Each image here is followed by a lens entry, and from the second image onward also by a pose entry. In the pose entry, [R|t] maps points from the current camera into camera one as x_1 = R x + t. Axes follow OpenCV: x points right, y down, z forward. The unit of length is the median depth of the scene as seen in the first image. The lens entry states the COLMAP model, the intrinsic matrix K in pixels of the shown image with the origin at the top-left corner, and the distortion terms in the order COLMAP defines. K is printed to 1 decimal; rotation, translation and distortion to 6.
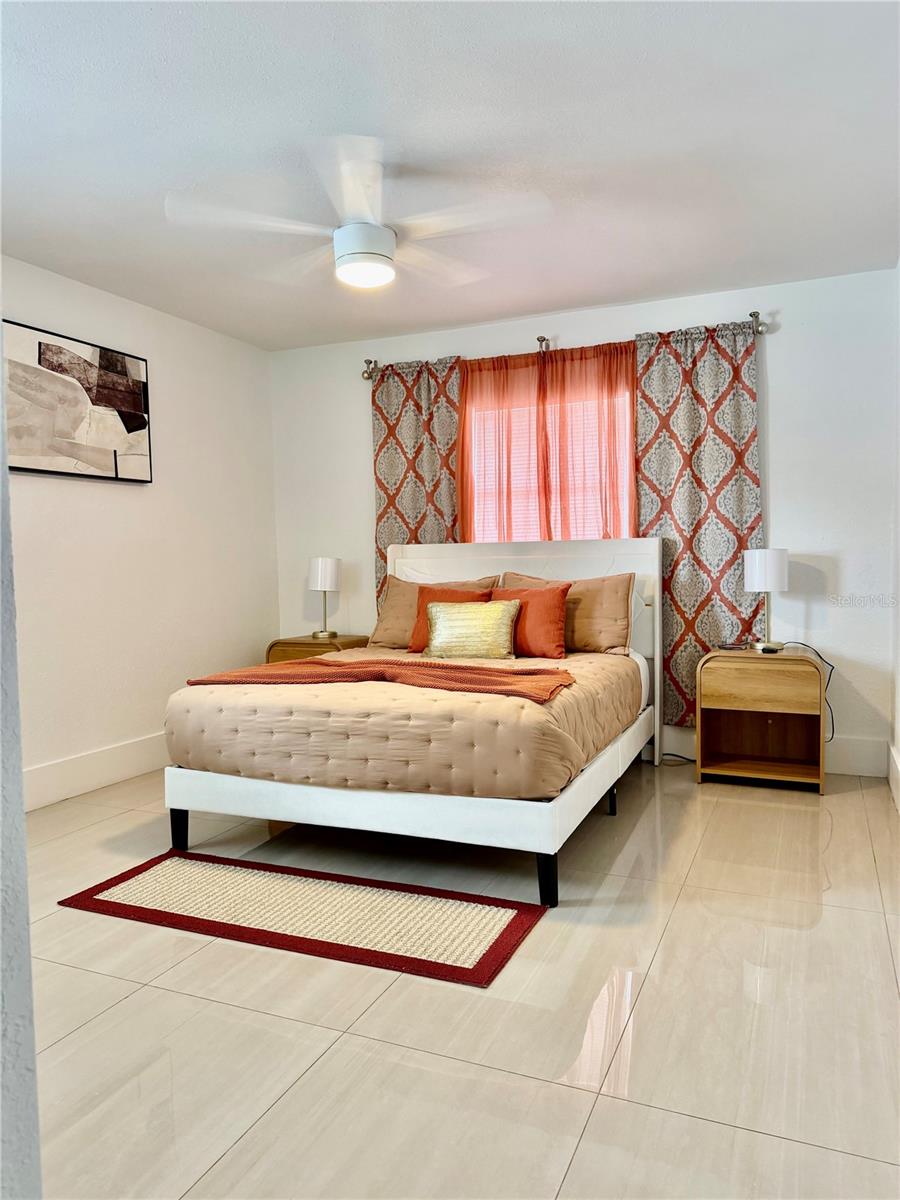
lens RADIAL K [[841.5, 0, 451.0], [0, 841.5, 596.8], [0, 0, 1]] dist [0.047252, -0.045527]
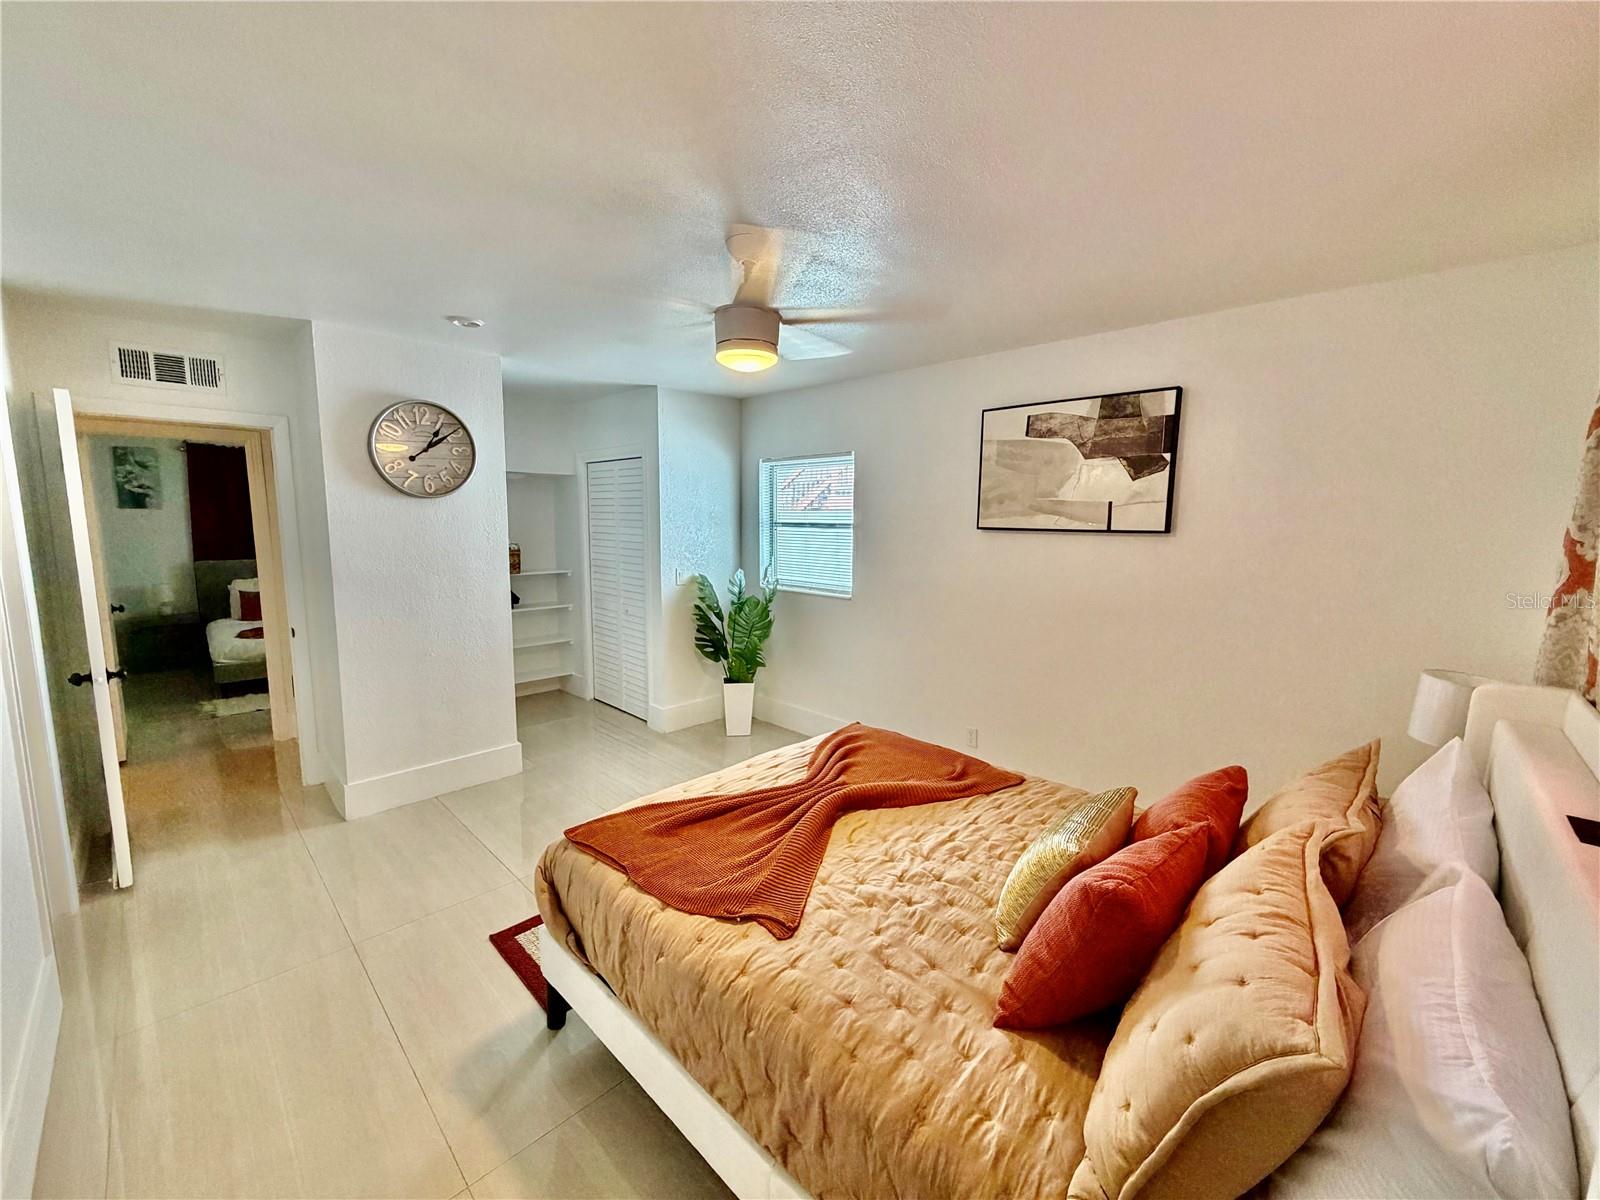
lens RADIAL K [[639.4, 0, 800.8], [0, 639.4, 595.3], [0, 0, 1]] dist [-0.001206, 0.000571]
pose [[-0.362296, 0.130569, -0.922872, 0.423622], [-0.053622, 0.985580, 0.160491, -0.174010], [0.930519, 0.107632, -0.350070, 0.985243]]
